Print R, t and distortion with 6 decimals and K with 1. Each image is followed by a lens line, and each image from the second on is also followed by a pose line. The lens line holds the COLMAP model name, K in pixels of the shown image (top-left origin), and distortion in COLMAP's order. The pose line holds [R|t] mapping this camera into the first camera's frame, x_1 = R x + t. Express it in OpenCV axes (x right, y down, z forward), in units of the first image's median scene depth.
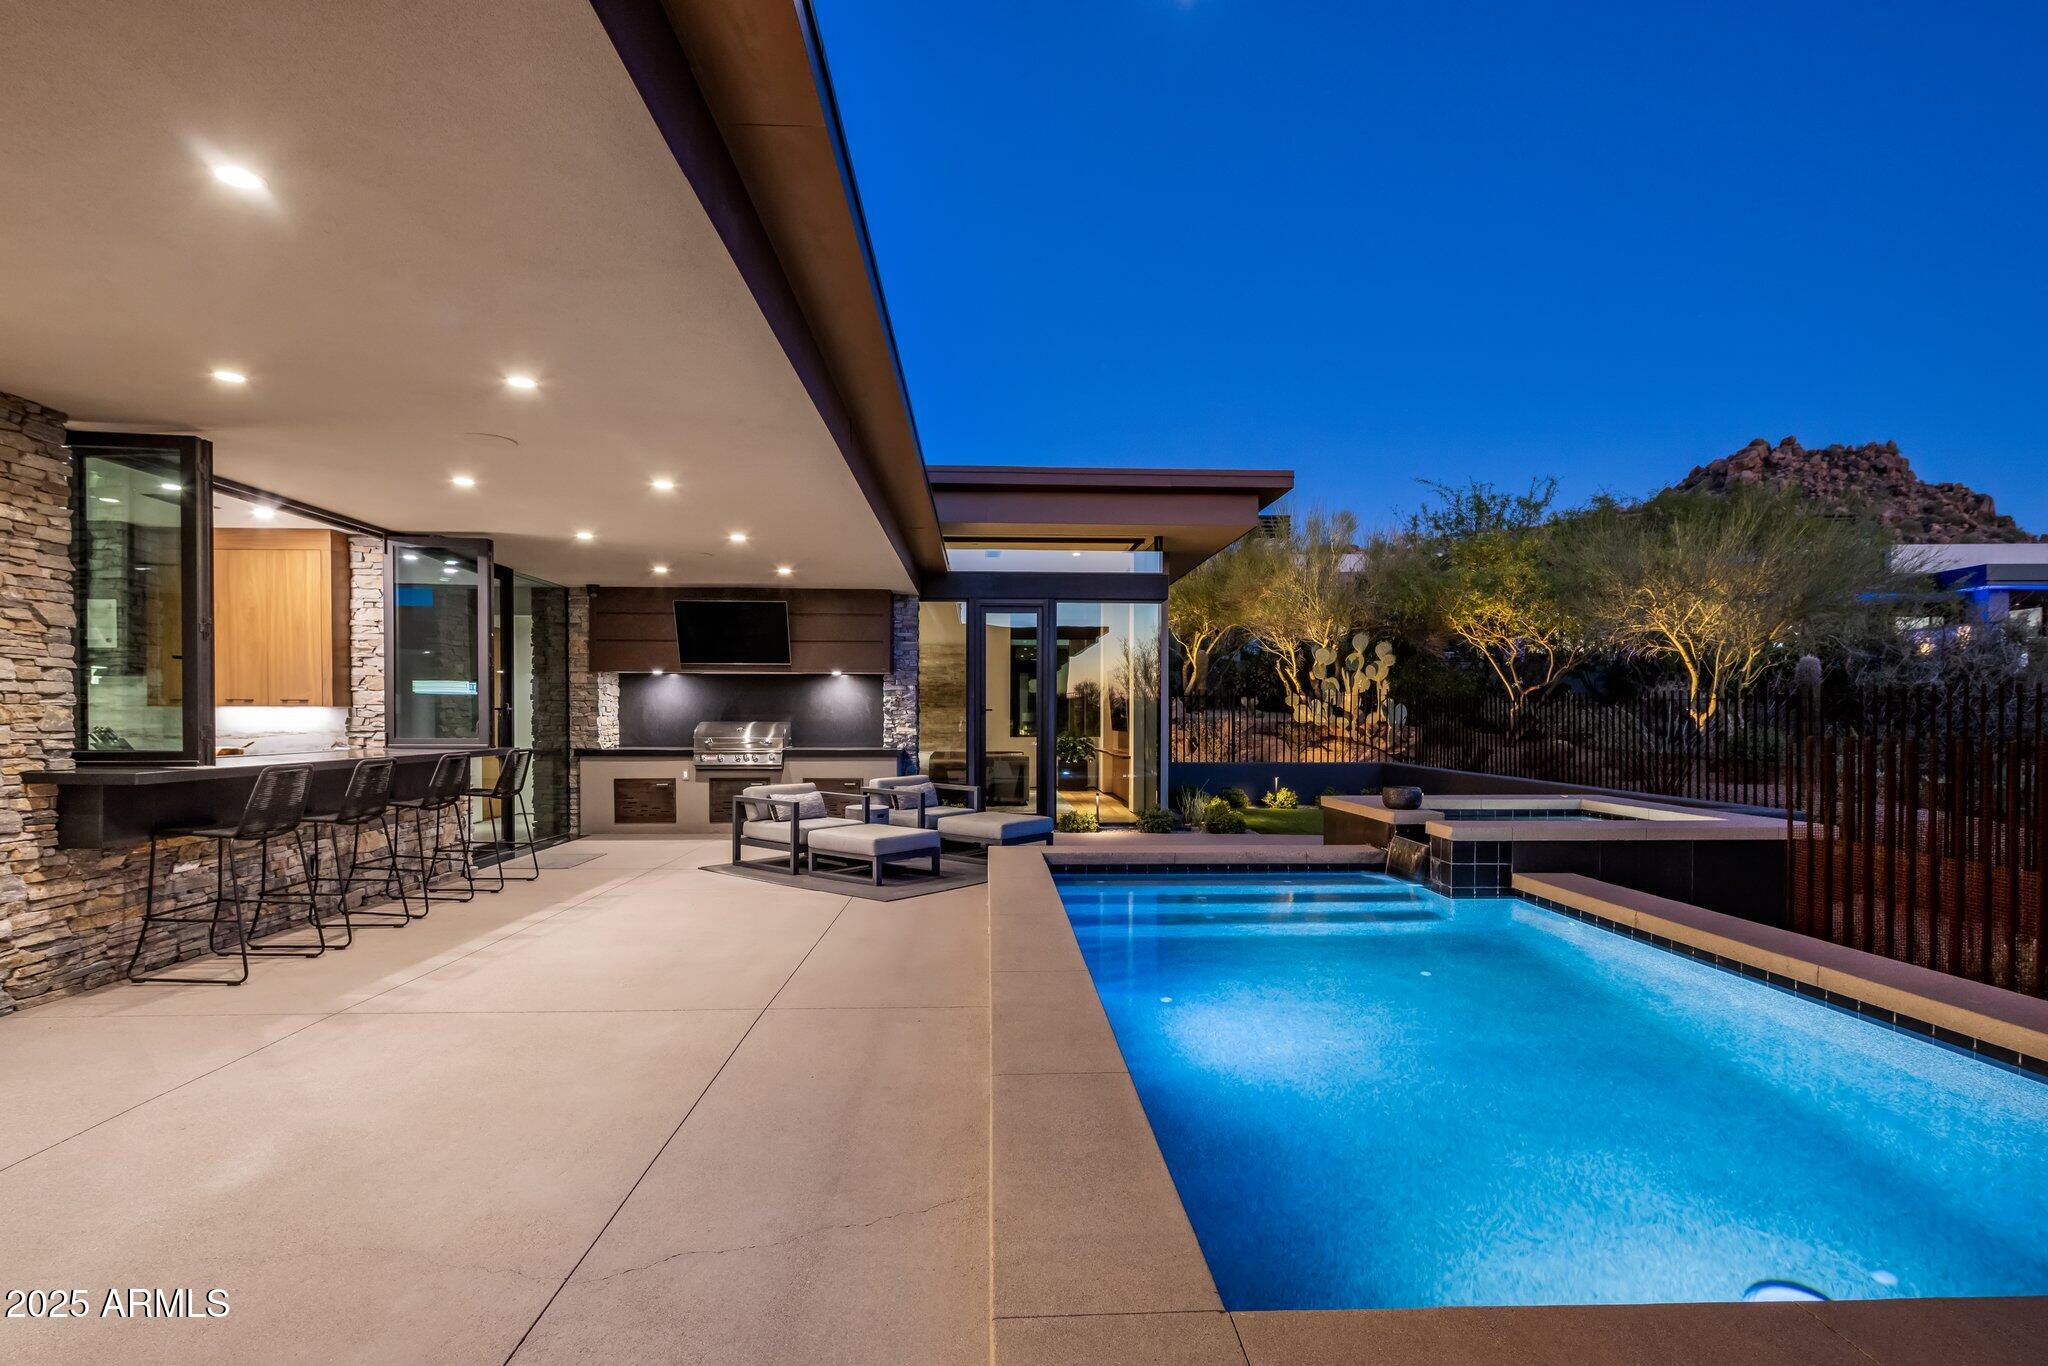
lens RADIAL K [[992.7, 0, 1027.4], [0, 992.7, 734.0], [0, 0, 1]] dist [0.002298, -0.000487]
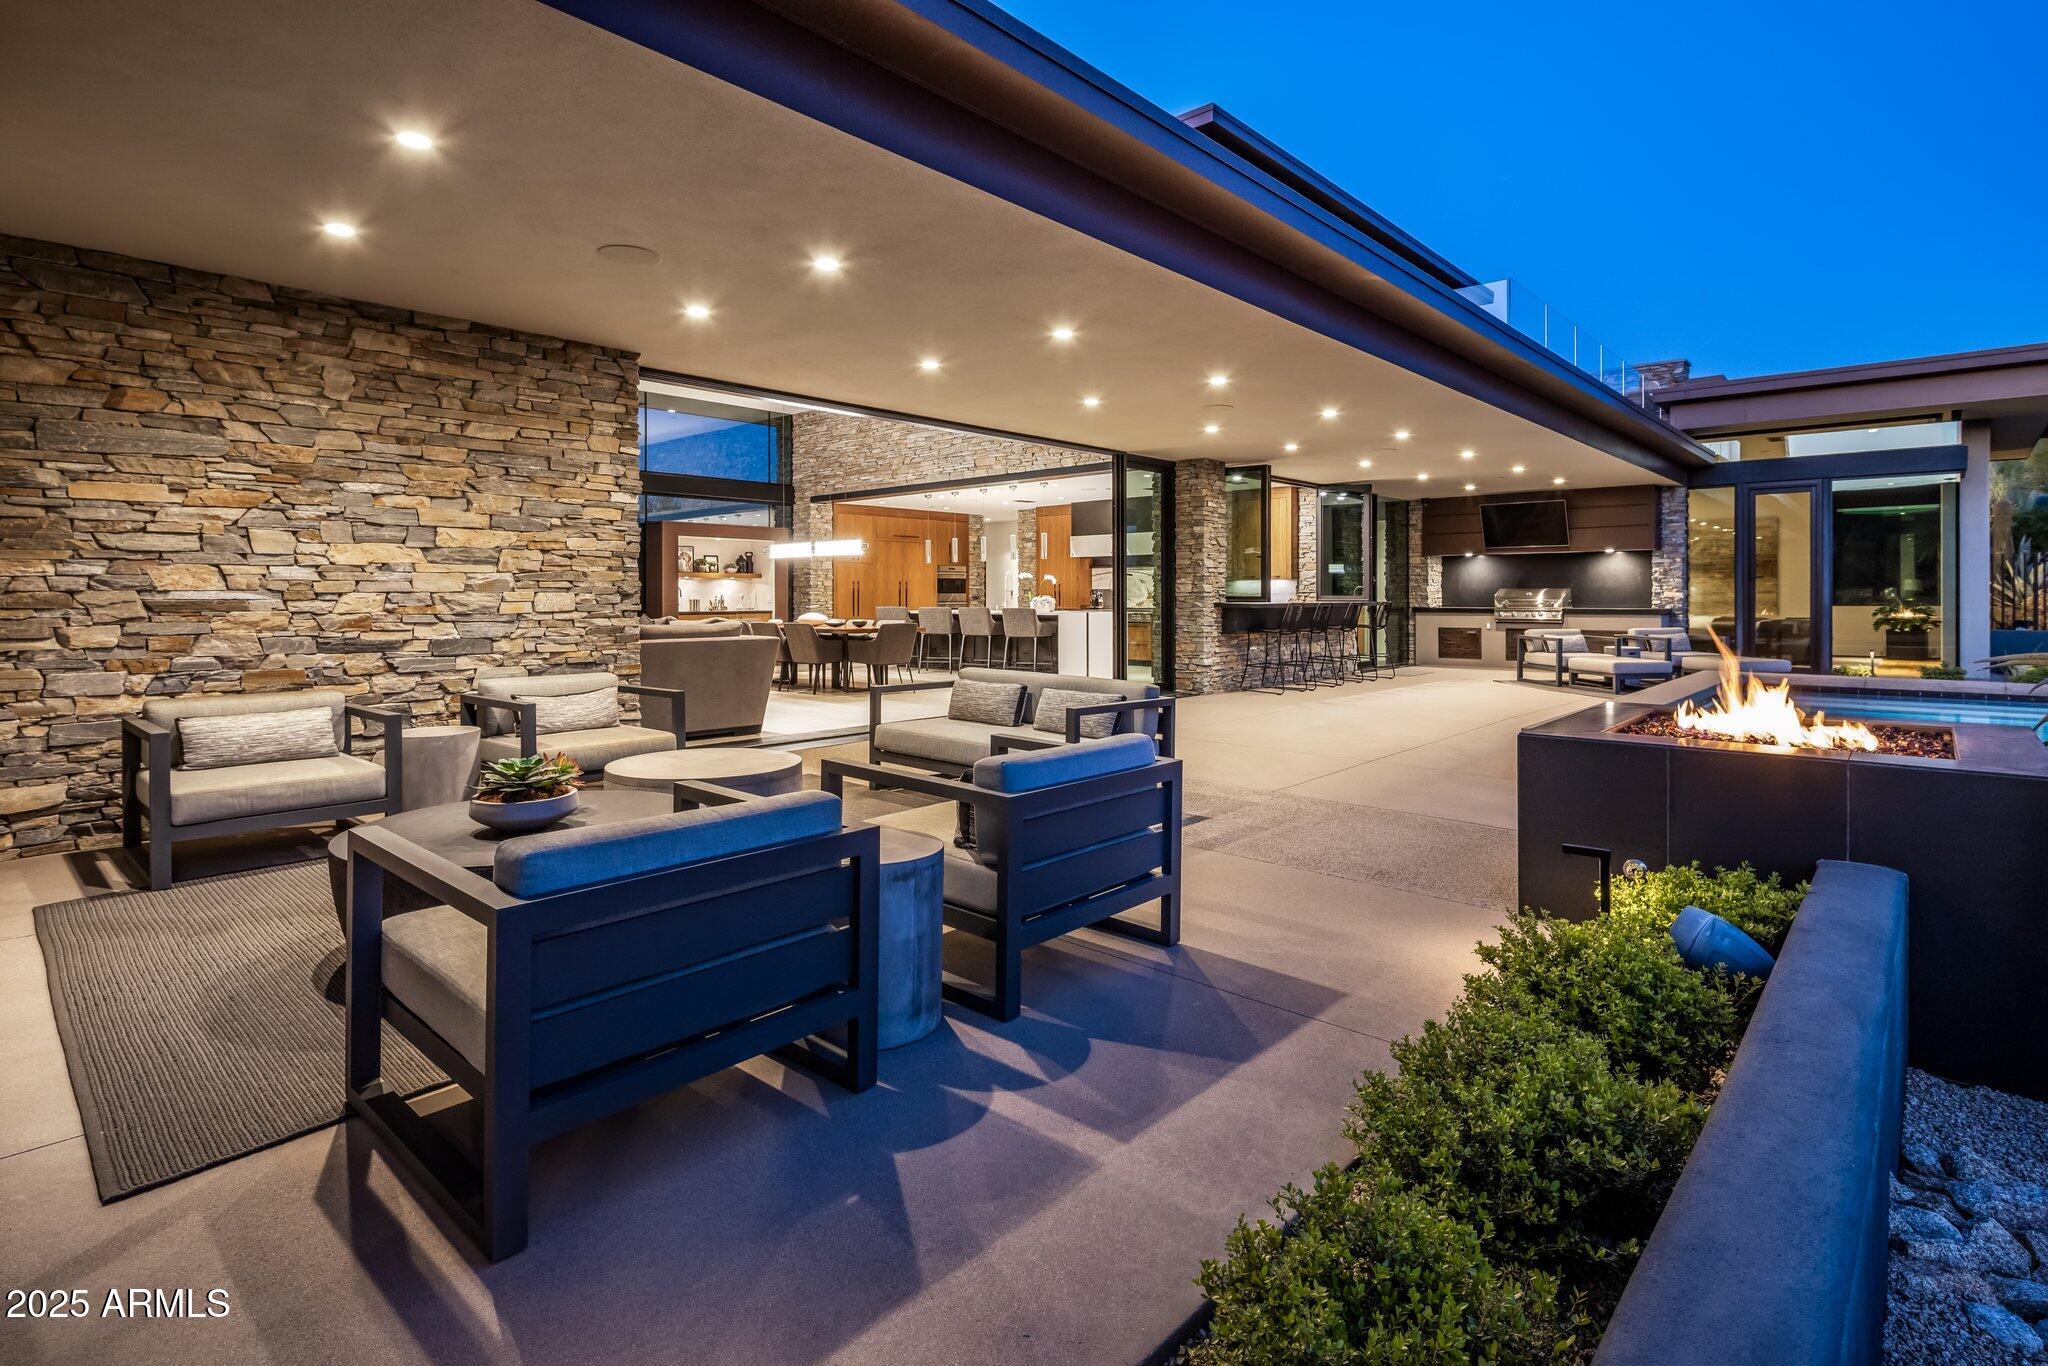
lens RADIAL K [[1005.5, 0, 1020.9], [0, 1005.5, 601.4], [0, 0, 1]] dist [0.000599, -0.000212]
pose [[0.708503, -0.000605, -0.705708, 0.193748], [-0.009144, 0.999908, -0.010038, 0.025862], [0.705649, 0.013565, 0.708432, -0.483843]]
